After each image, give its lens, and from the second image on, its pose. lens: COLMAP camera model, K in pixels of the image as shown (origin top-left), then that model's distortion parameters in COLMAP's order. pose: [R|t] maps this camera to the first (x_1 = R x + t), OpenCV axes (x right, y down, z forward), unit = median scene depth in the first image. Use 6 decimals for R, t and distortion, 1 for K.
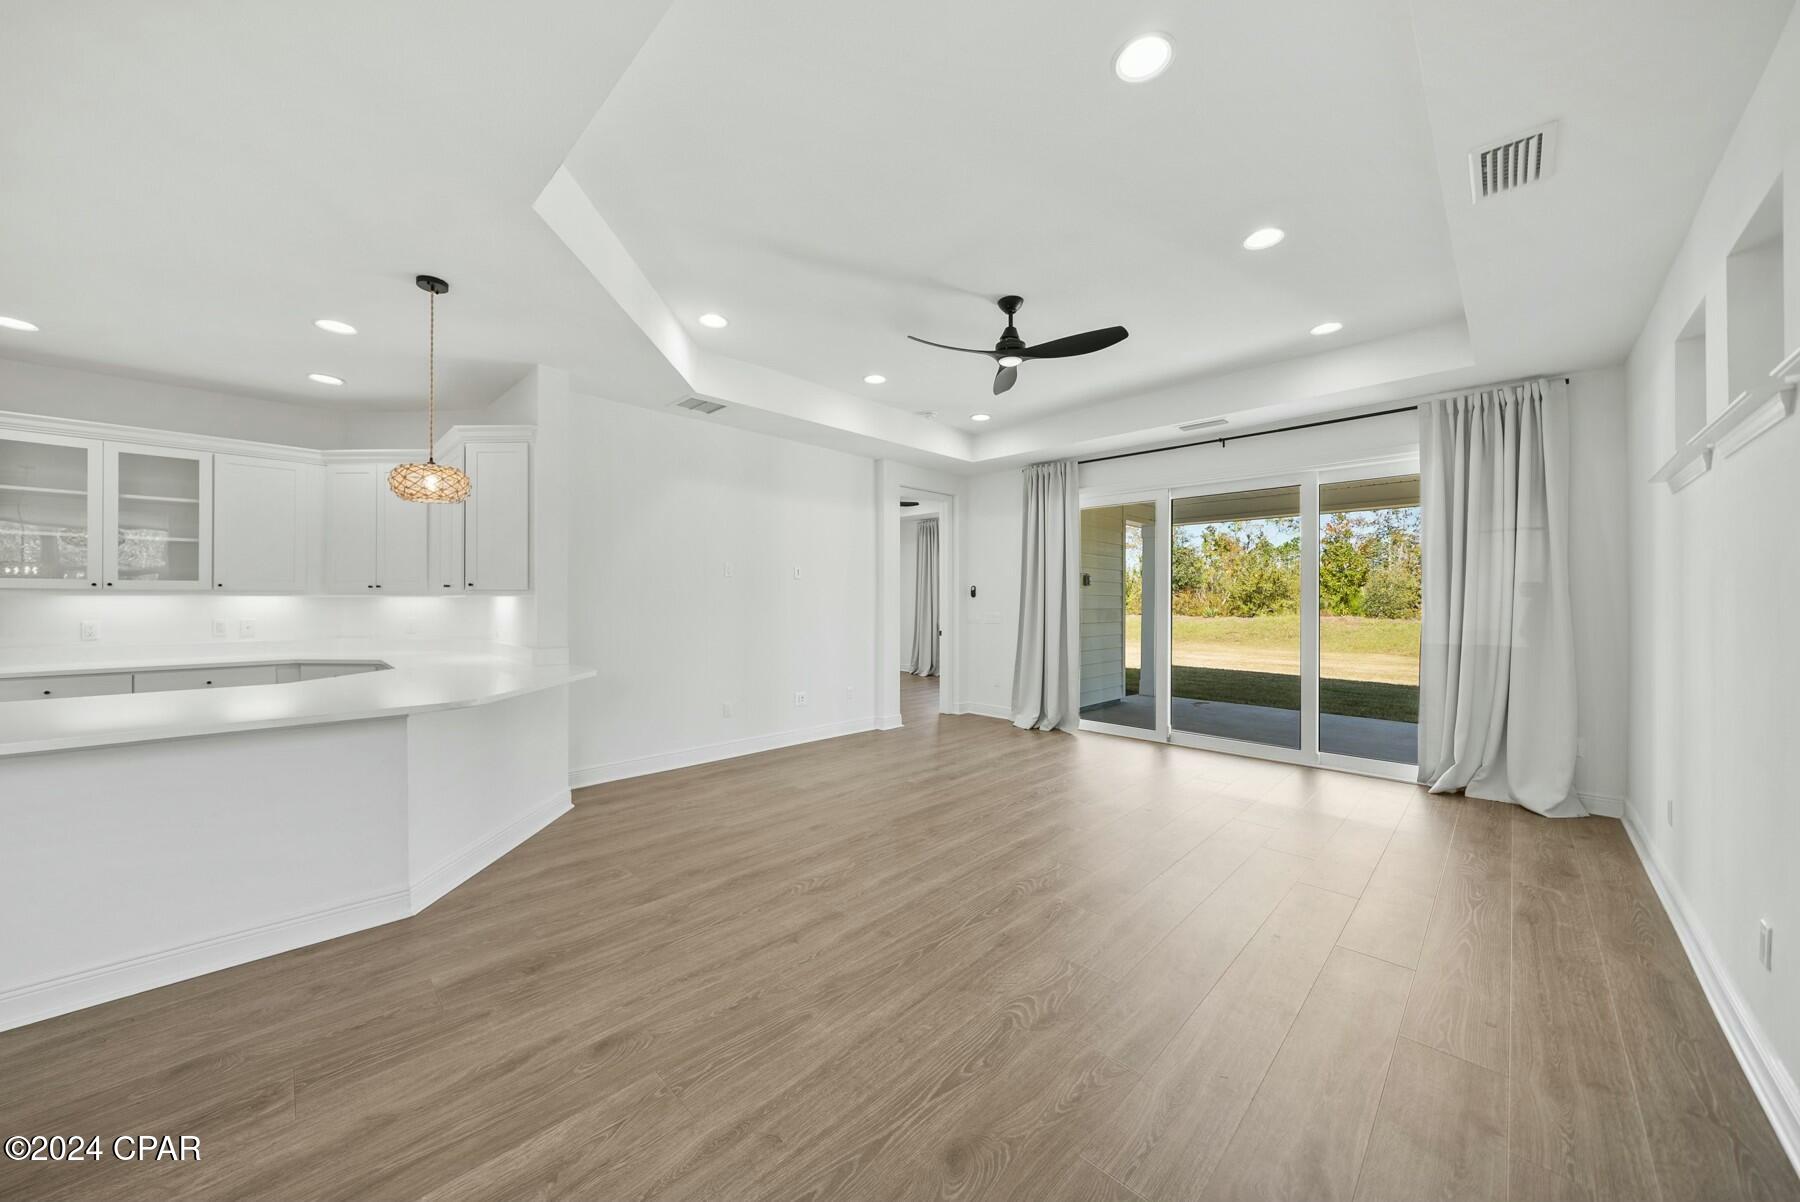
lens RADIAL K [[627.0, 0, 888.8], [0, 627.0, 592.5], [0, 0, 1]] dist [-0.000477, -0.000036]
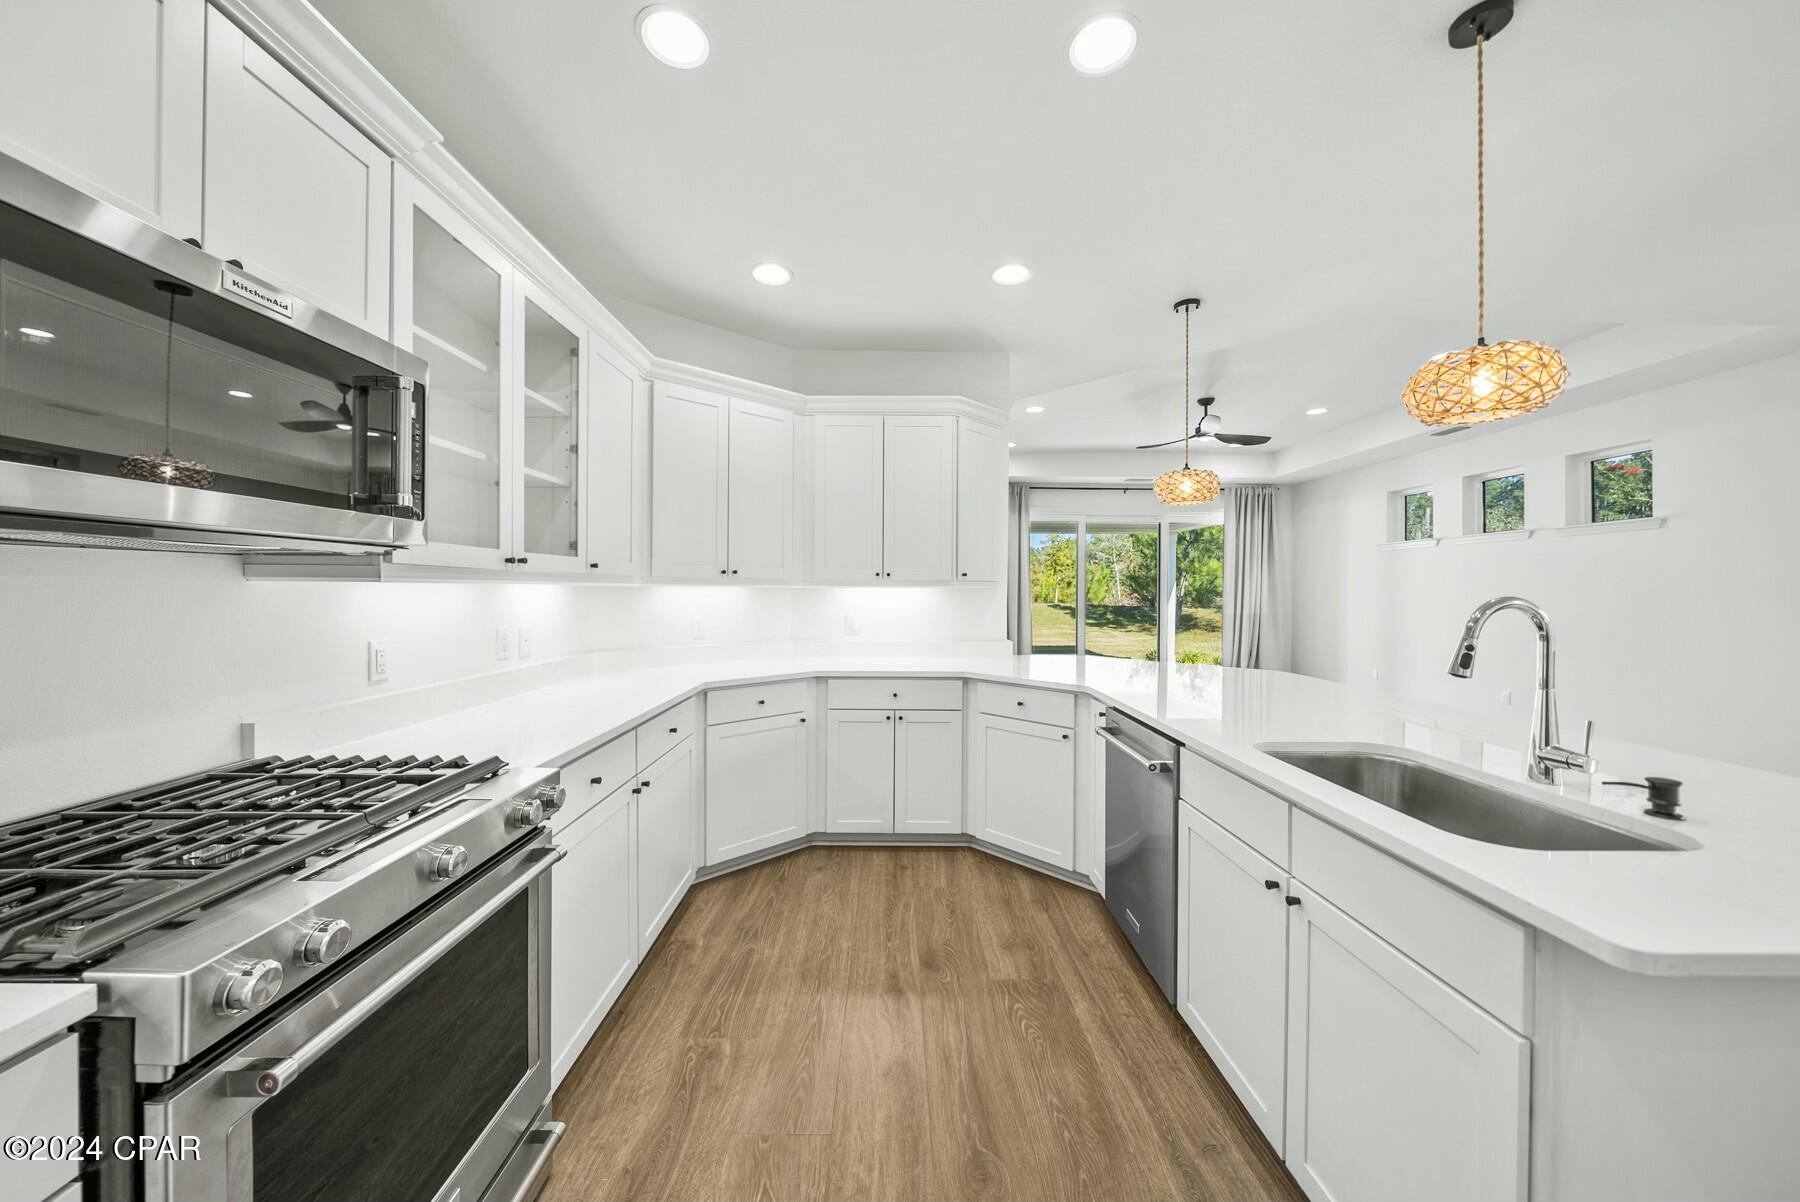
lens RADIAL K [[627.0, 0, 888.8], [0, 627.0, 592.5], [0, 0, 1]] dist [-0.000477, -0.000036]
pose [[0.701925, -0.001671, 0.712249, -1.370653], [-0.011587, 0.999838, 0.013765, 0.002025], [-0.712156, -0.017915, 0.701792, 0.433856]]
